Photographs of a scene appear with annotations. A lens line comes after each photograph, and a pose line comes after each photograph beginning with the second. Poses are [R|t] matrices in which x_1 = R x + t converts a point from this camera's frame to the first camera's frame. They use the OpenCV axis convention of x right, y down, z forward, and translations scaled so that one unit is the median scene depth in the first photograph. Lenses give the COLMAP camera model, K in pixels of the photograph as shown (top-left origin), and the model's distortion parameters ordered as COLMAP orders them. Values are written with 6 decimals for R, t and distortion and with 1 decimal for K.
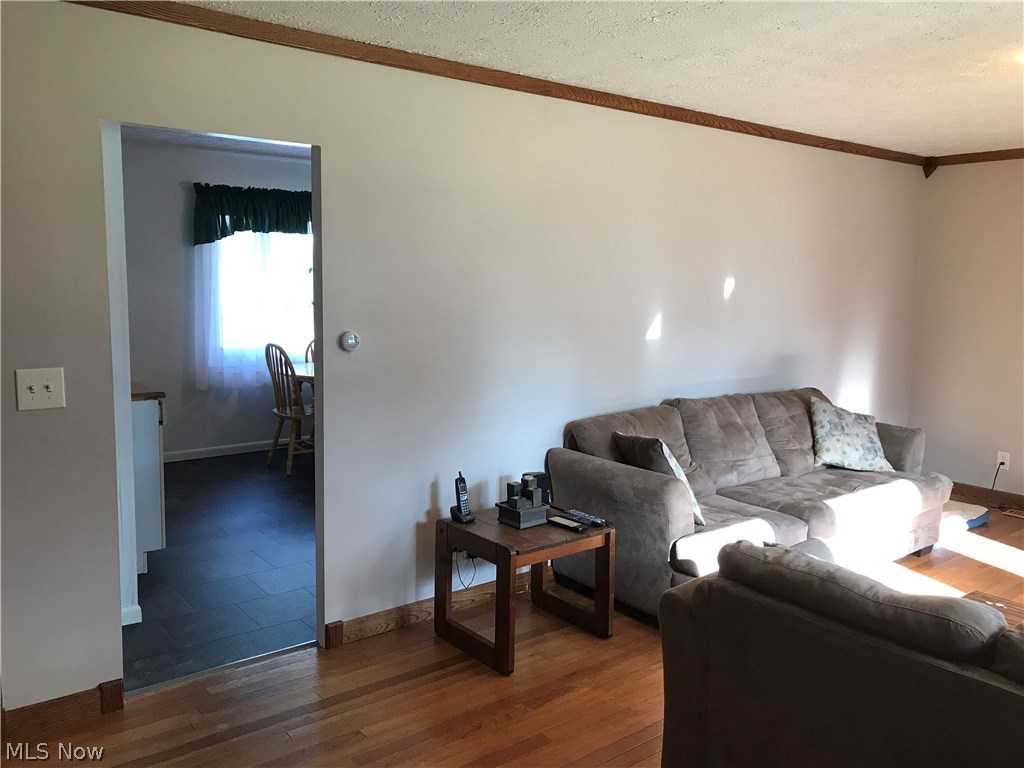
lens RADIAL K [[834.6, 0, 505.8], [0, 834.6, 381.4], [0, 0, 1]] dist [0.037792, -0.029667]
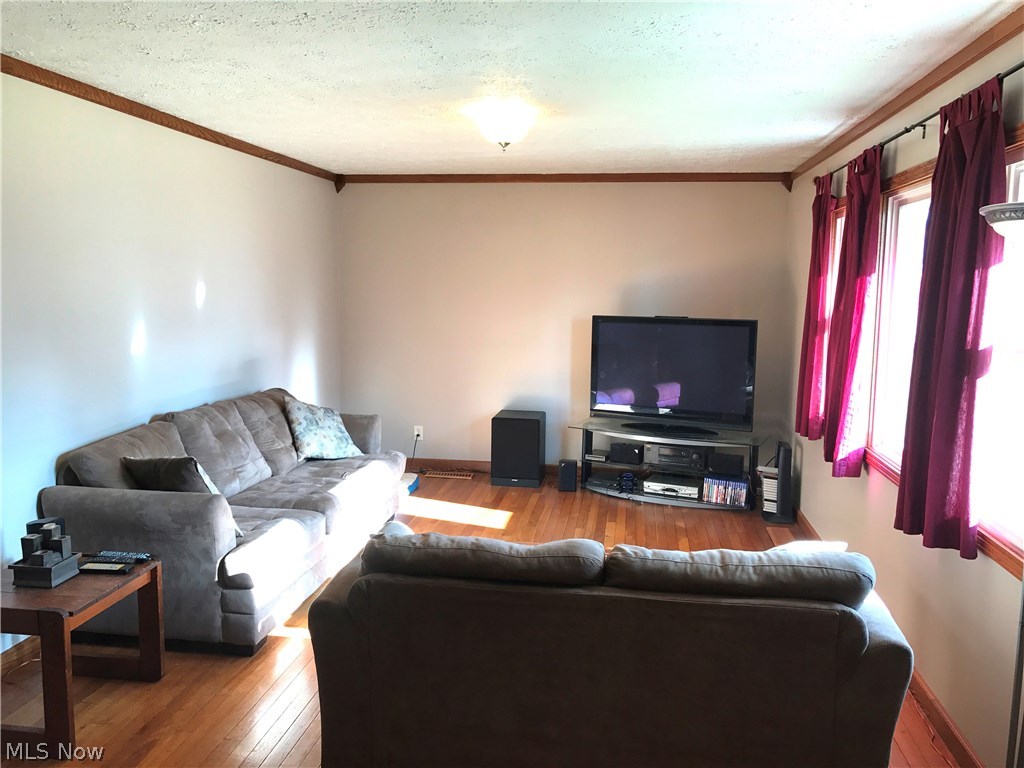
lens RADIAL K [[834.6, 0, 503.5], [0, 834.6, 384.7], [0, 0, 1]] dist [0.037792, -0.029667]
pose [[0.735460, -0.093200, 0.671127, -0.177438], [0.088157, 0.995237, 0.041602, -0.020781], [-0.671808, 0.028568, 0.740174, 0.045978]]
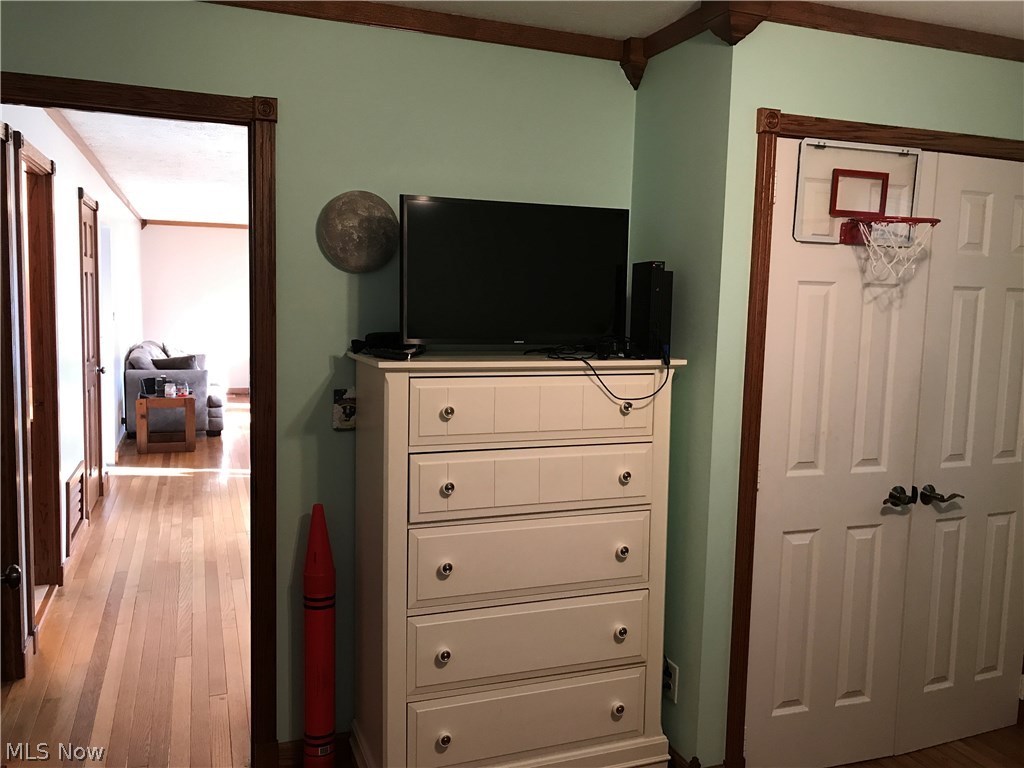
lens RADIAL K [[834.6, 0, 512.1], [0, 834.6, 381.6], [0, 0, 1]] dist [0.037792, -0.029667]
pose [[0.312871, -0.113616, 0.942976, -1.626931], [0.115741, 0.989981, 0.080878, 0.054708], [-0.942717, 0.083836, 0.322887, -0.539384]]
